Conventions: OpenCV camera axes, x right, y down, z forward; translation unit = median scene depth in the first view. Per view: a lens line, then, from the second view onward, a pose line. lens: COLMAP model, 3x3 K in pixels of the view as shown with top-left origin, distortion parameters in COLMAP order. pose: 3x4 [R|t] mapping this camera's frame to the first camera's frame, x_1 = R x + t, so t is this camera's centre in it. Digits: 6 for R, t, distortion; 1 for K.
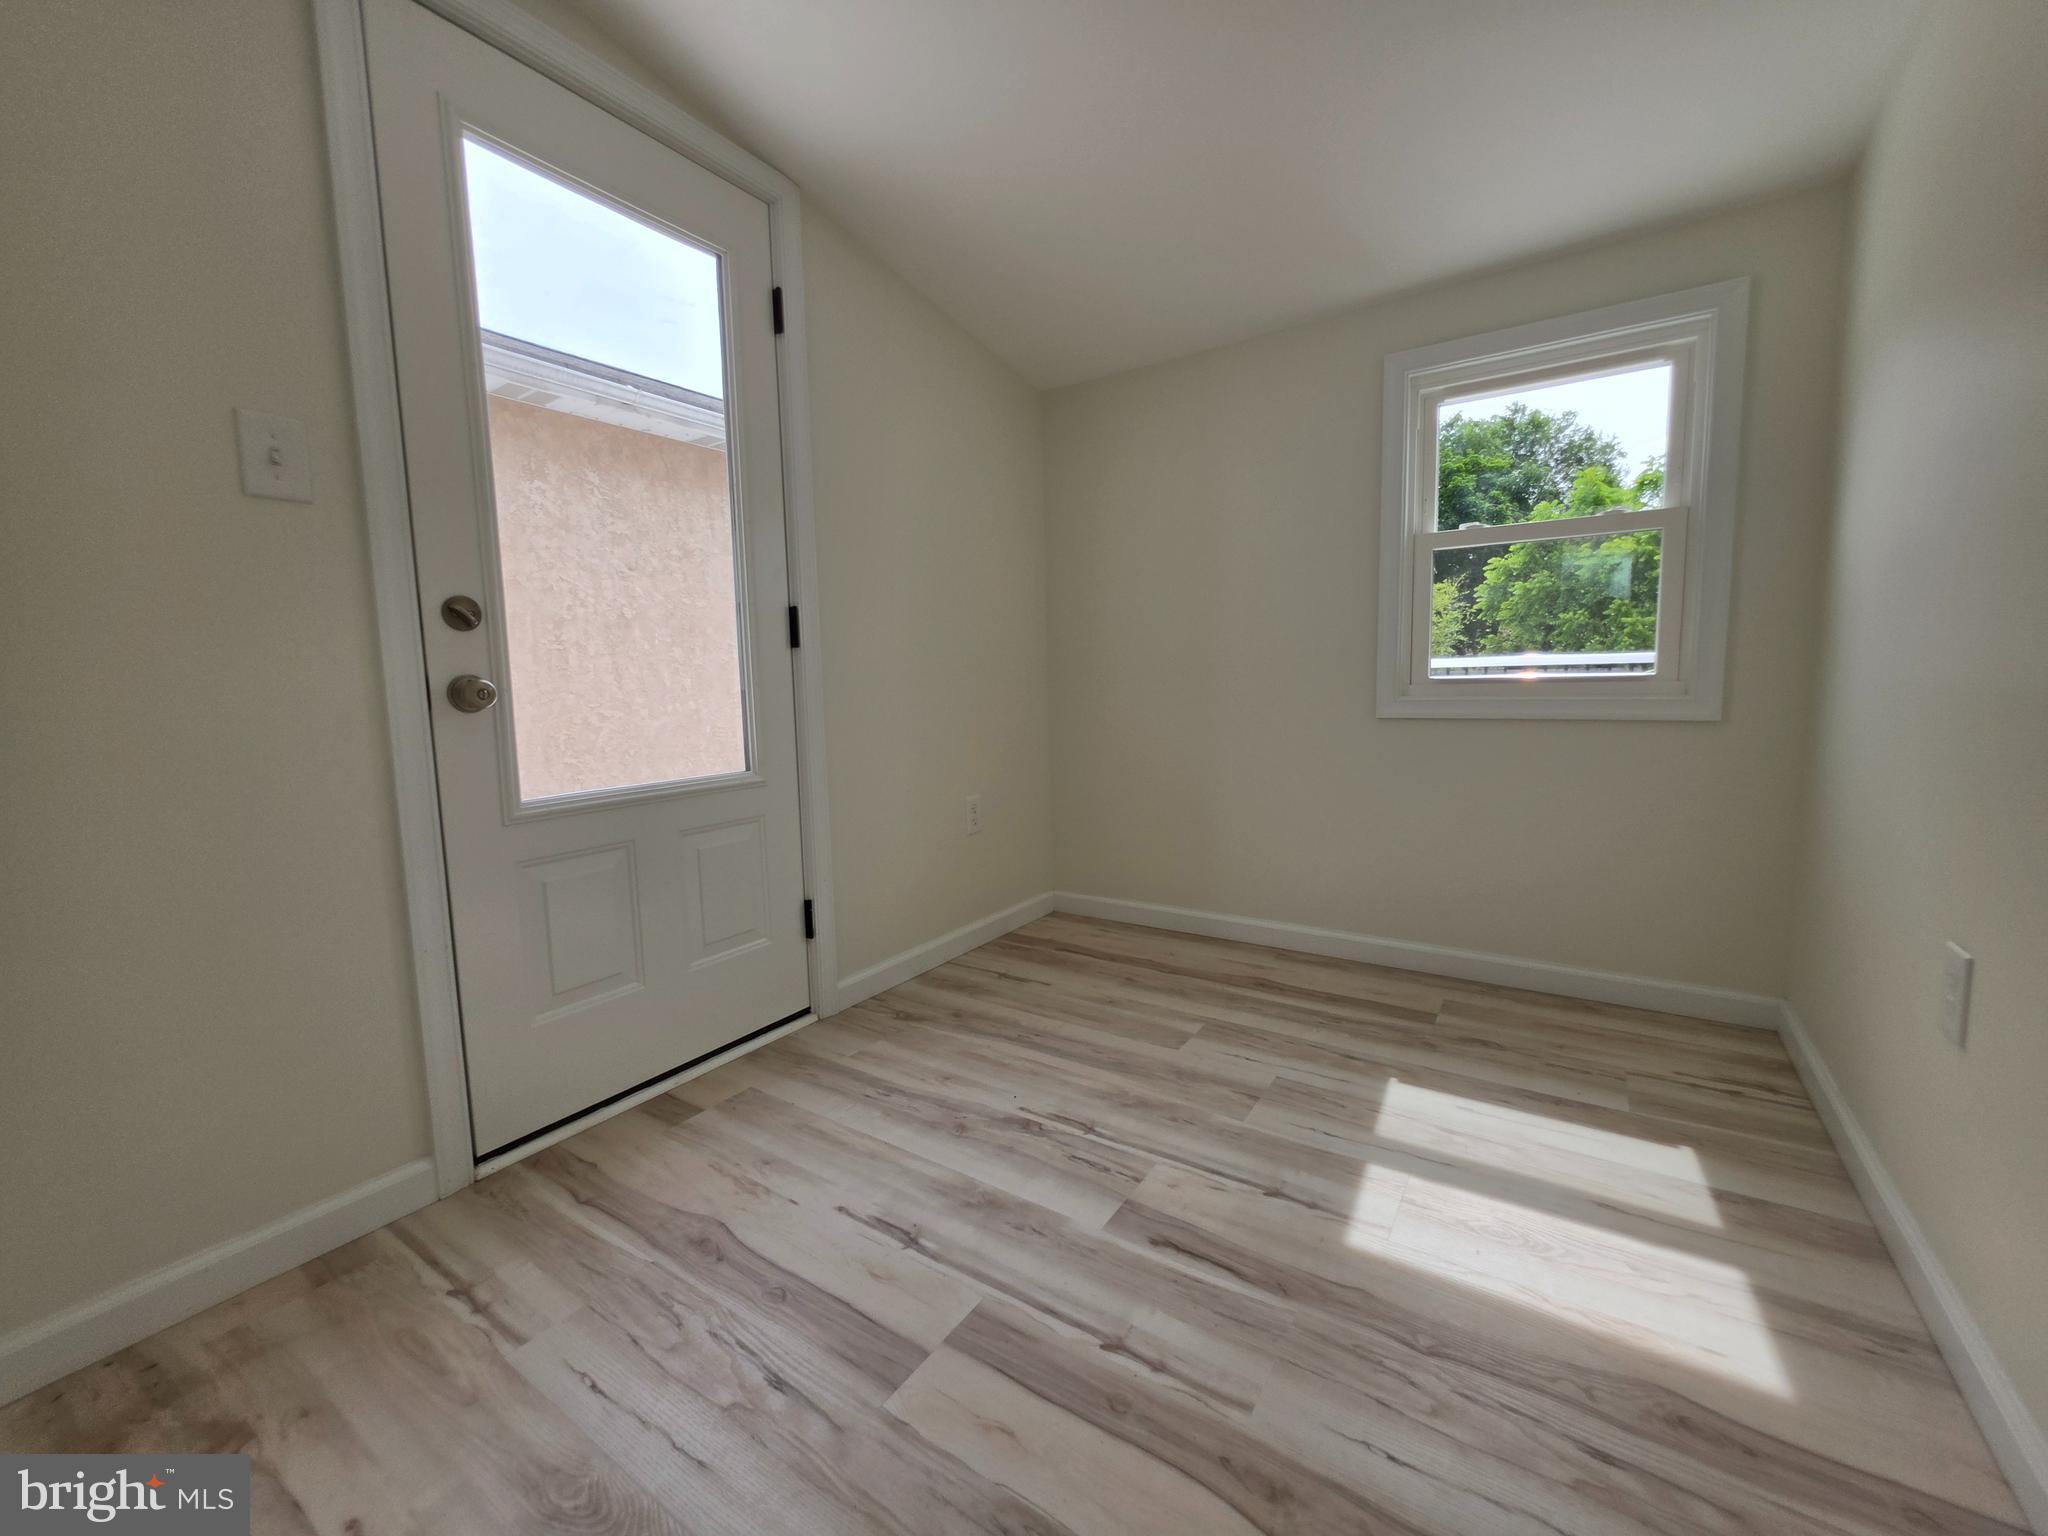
lens RADIAL K [[822.4, 0, 1036.6], [0, 822.4, 767.2], [0, 0, 1]] dist [-0.000436, -0.000633]
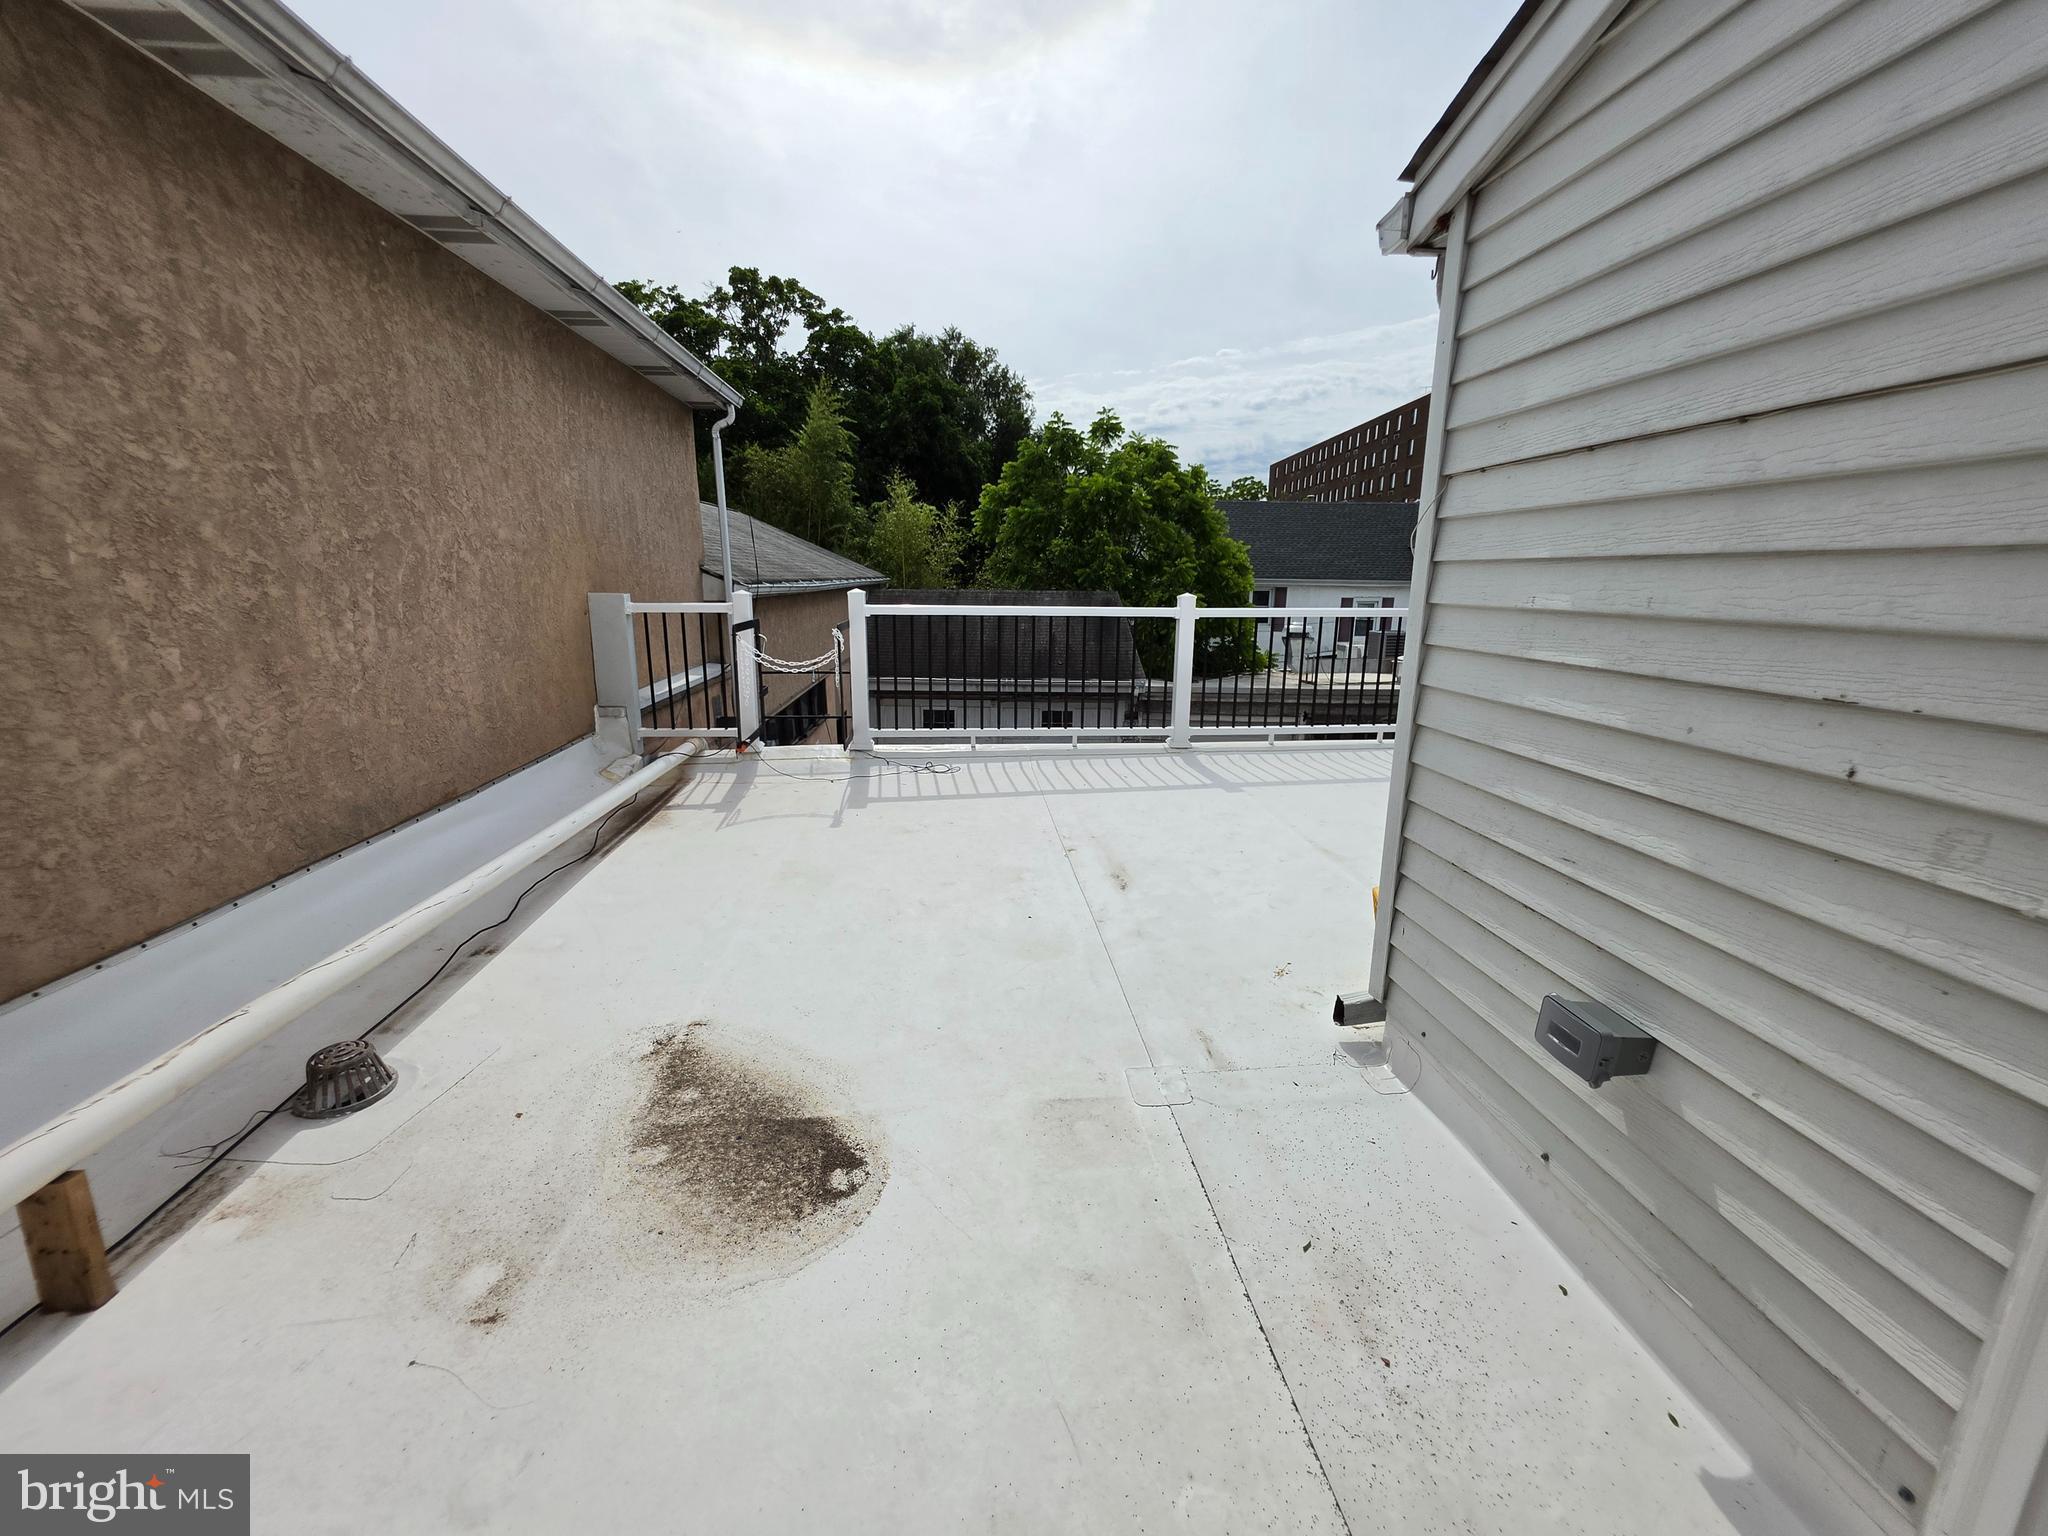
lens RADIAL K [[822.4, 0, 1020.4], [0, 822.4, 768.4], [0, 0, 1]] dist [-0.000436, -0.000633]
pose [[0.778101, -0.113962, 0.617714, -0.357338], [0.041695, 0.990606, 0.130236, -0.085165], [-0.626754, -0.075581, 0.775543, 0.416604]]
